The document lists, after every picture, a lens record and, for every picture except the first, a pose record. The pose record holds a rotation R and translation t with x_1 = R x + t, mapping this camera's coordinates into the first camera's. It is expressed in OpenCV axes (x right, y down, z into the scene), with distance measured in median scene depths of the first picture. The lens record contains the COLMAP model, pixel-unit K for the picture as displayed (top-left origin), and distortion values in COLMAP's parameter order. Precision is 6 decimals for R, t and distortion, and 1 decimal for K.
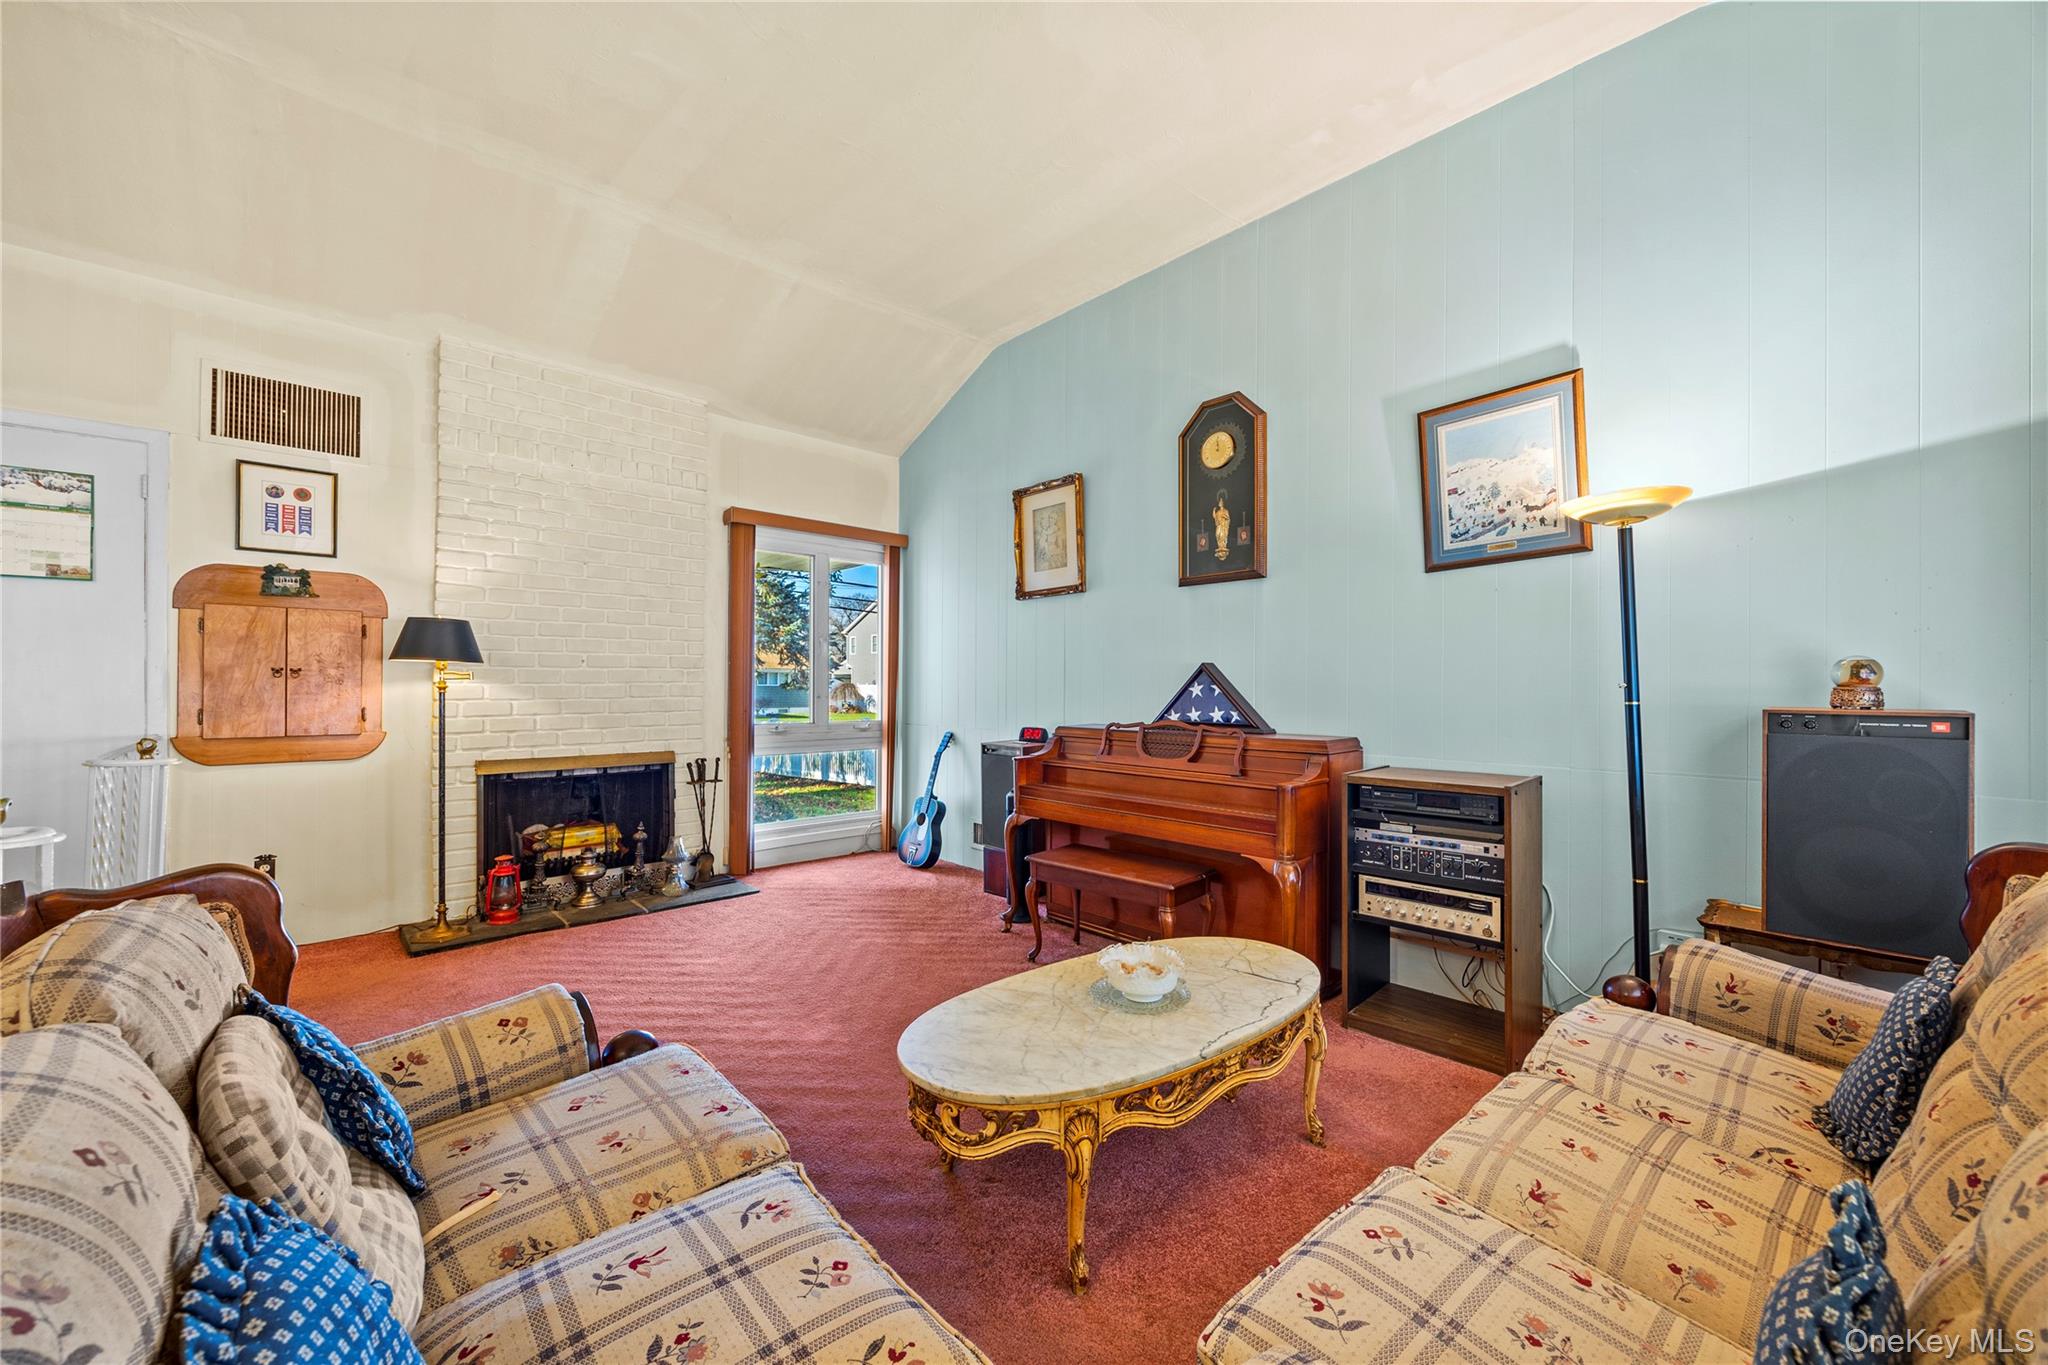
lens RADIAL K [[785.8, 0, 1025.8], [0, 785.8, 679.1], [0, 0, 1]] dist [-0.002513, 0.000438]
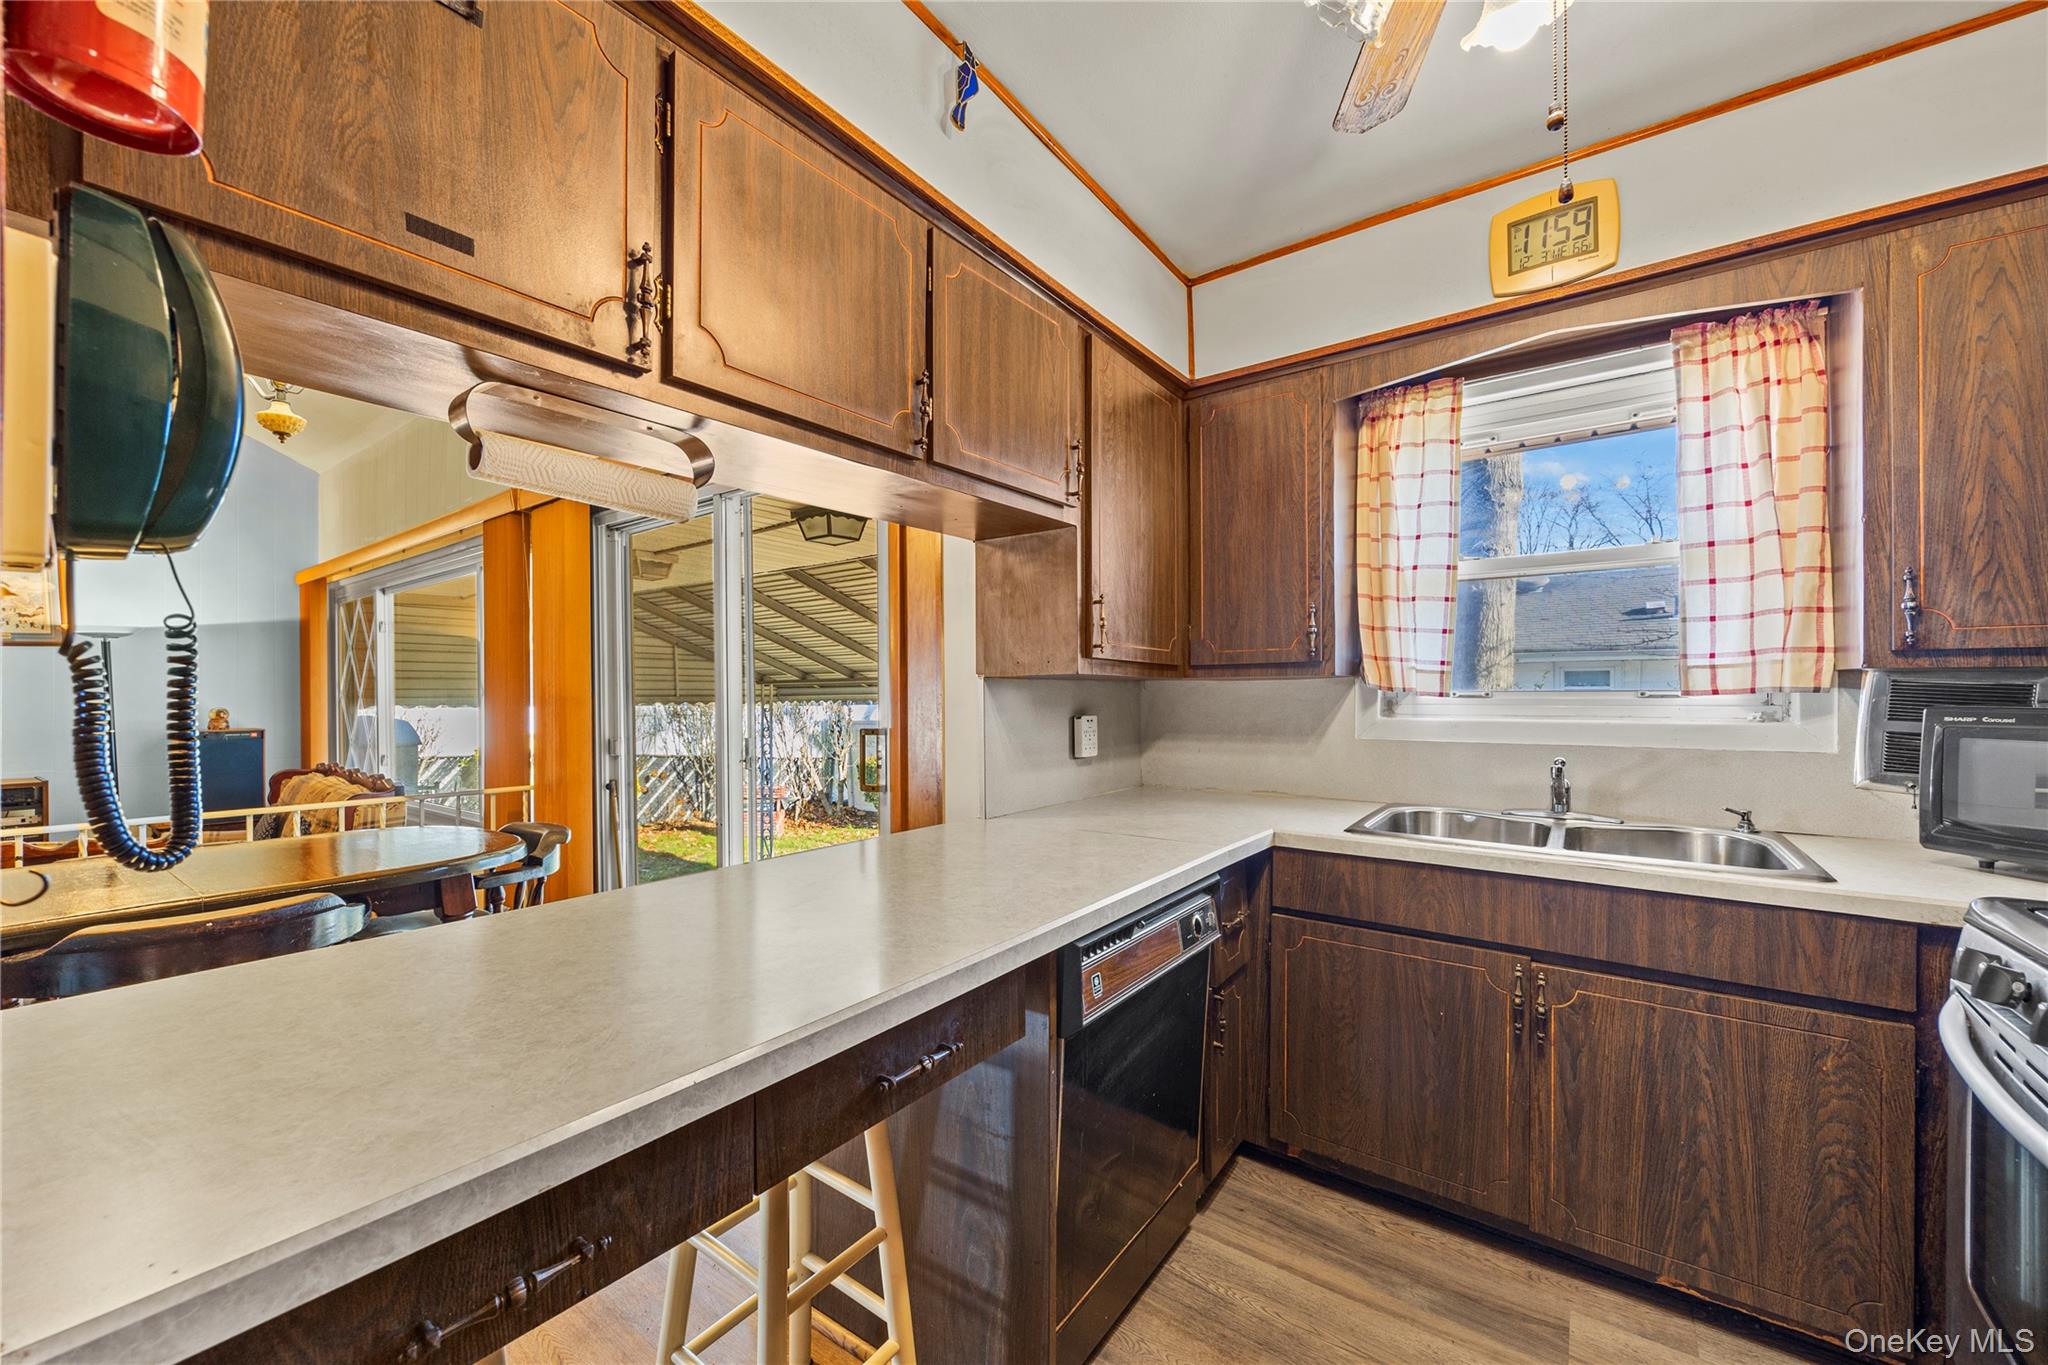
lens RADIAL K [[785.8, 0, 1024.5], [0, 785.8, 695.1], [0, 0, 1]] dist [-0.002513, 0.000438]
pose [[-0.189645, 0.001138, 0.981852, -1.035578], [-0.003787, 0.999991, -0.001891, -0.043032], [-0.981845, -0.004077, -0.189639, -0.567514]]
